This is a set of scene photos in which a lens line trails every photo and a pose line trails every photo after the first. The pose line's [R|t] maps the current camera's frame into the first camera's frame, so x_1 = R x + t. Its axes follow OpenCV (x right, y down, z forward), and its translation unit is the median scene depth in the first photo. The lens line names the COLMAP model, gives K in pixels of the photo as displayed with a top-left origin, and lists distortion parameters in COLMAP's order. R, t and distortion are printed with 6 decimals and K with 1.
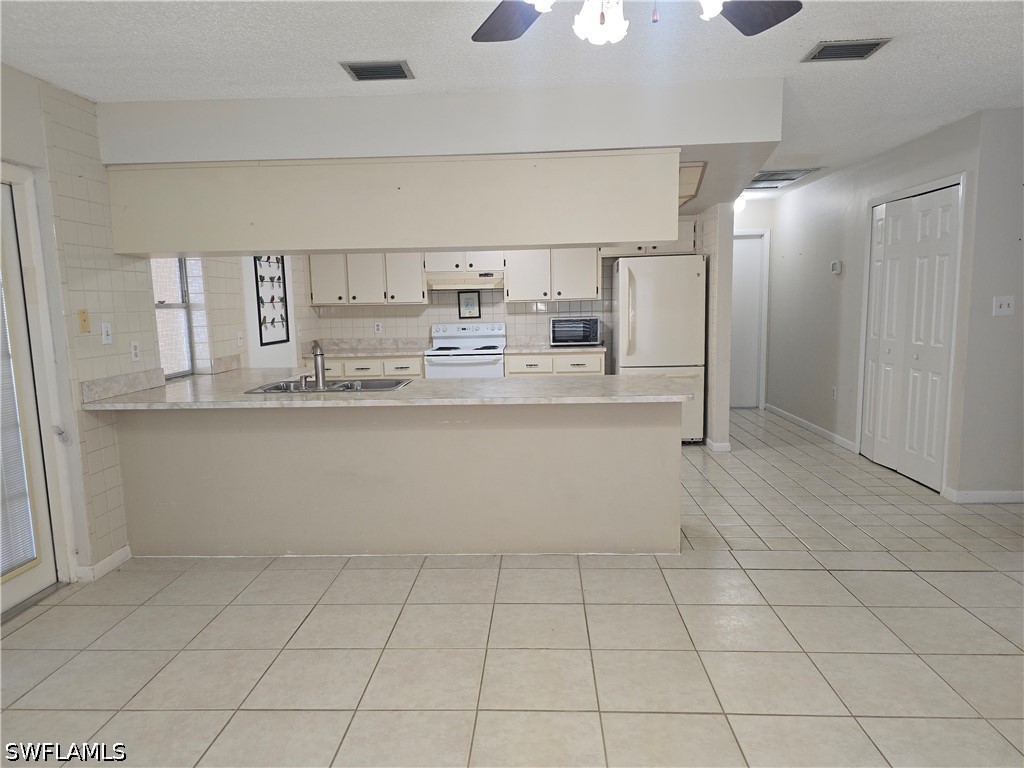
lens RADIAL K [[689.9, 0, 509.9], [0, 689.9, 402.2], [0, 0, 1]] dist [0.049289, -0.002405]
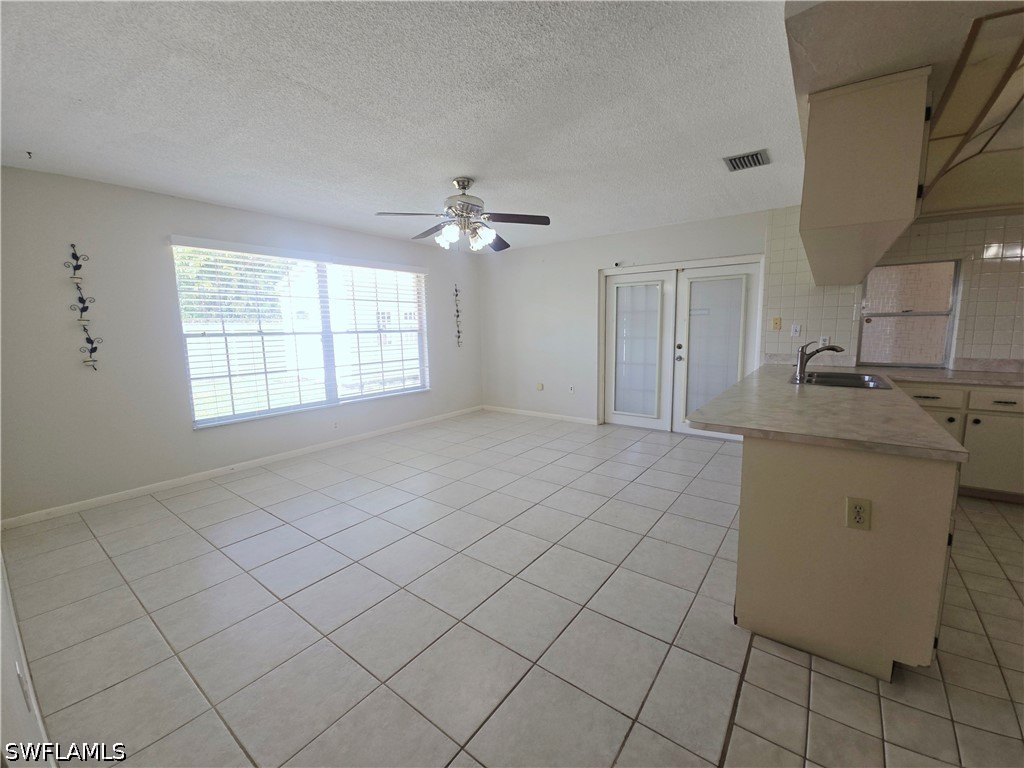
lens RADIAL K [[417.8, 0, 521.9], [0, 417.8, 380.2], [0, 0, 1]] dist [0.025618, -0.017132]
pose [[-0.548843, 0.137180, -0.824593, 0.431242], [-0.099143, 0.968798, 0.227159, -0.086149], [0.830026, 0.206427, -0.518117, 0.567050]]
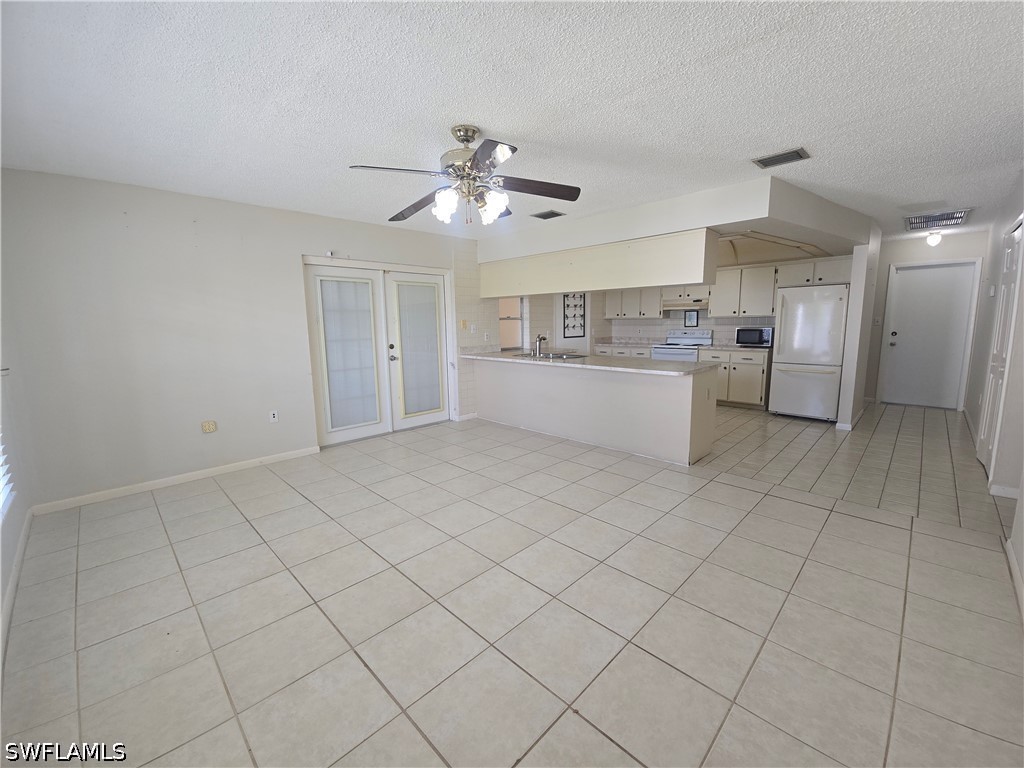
lens RADIAL K [[417.8, 0, 521.9], [0, 417.8, 380.2], [0, 0, 1]] dist [0.025618, -0.017132]
pose [[0.753060, 0.104988, -0.649521, 0.332347], [-0.100539, 0.993955, 0.044096, 0.002158], [0.650225, 0.032095, 0.759064, -0.030741]]
